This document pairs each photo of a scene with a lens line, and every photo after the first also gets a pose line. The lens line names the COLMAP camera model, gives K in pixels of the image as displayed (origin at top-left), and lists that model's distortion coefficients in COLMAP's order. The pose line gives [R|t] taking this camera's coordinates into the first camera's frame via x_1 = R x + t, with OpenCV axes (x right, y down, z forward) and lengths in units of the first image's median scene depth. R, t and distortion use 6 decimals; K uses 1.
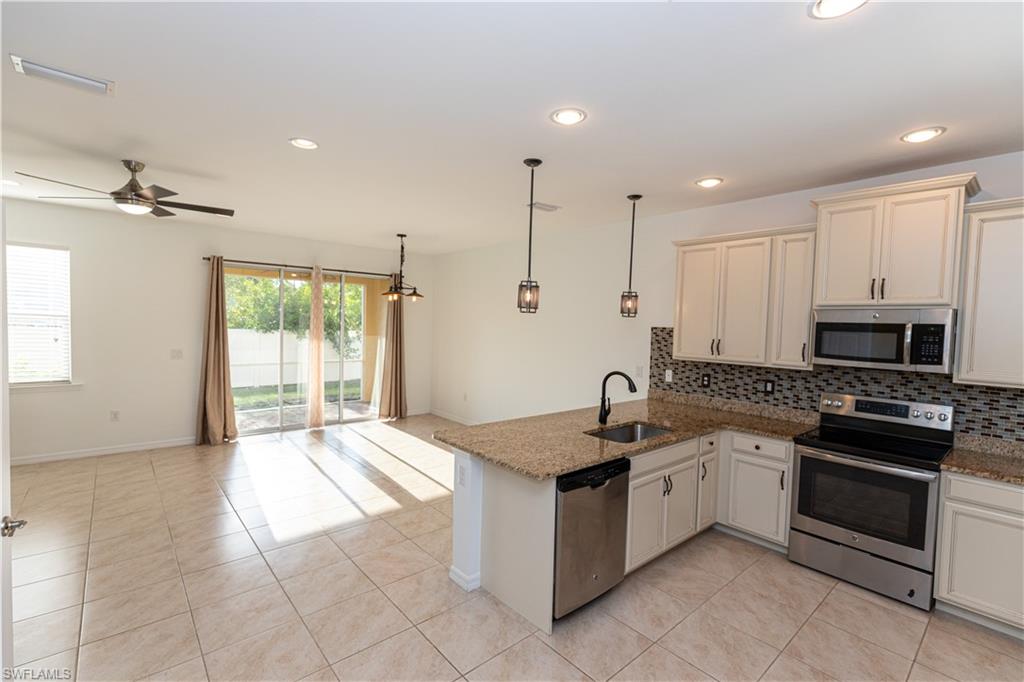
lens RADIAL K [[456.1, 0, 512.0], [0, 456.1, 341.0], [0, 0, 1]] dist [-0.001868, -0.000219]
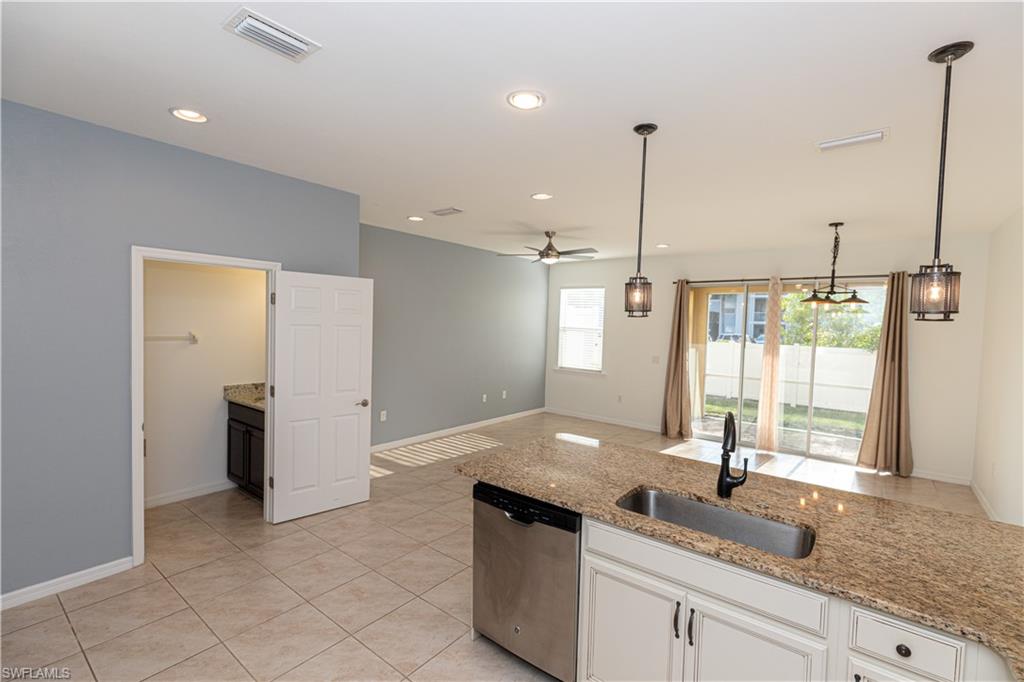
lens RADIAL K [[456.1, 0, 512.0], [0, 456.1, 341.0], [0, 0, 1]] dist [-0.001868, -0.000219]
pose [[0.184420, 0.019131, -0.982661, 0.525326], [-0.064897, 0.997866, 0.007248, -0.007739], [0.980703, 0.062435, 0.185268, 0.426170]]
